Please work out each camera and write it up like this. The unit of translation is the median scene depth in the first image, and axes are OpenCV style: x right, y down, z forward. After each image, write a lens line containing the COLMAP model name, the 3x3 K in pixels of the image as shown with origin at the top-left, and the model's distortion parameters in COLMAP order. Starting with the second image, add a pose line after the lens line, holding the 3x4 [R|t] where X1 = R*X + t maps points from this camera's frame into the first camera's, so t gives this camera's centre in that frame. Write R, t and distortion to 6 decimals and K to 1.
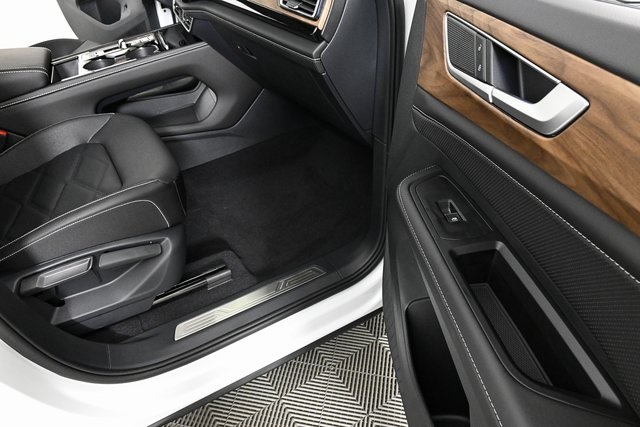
lens RADIAL K [[440.0, 0, 319.9], [0, 440.0, 213.6], [0, 0, 1]] dist [-0.003484, -0.001897]
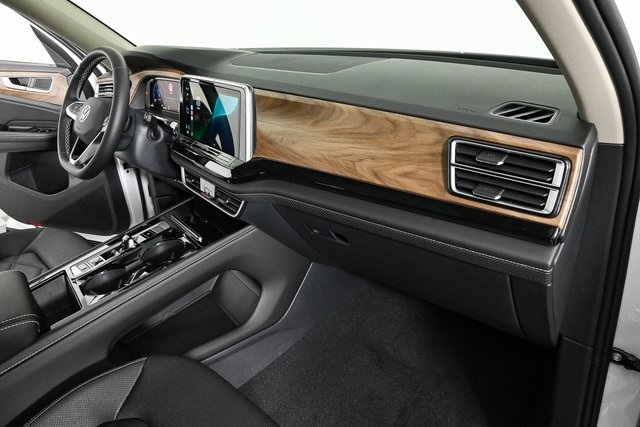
lens RADIAL K [[440.0, 0, 324.7], [0, 440.0, 217.3], [0, 0, 1]] dist [-0.003484, -0.001897]
pose [[0.967790, -0.147508, 0.204020, -0.322677], [0.189488, 0.960347, -0.204521, -0.249218], [-0.165761, 0.236592, 0.957365, 0.284340]]
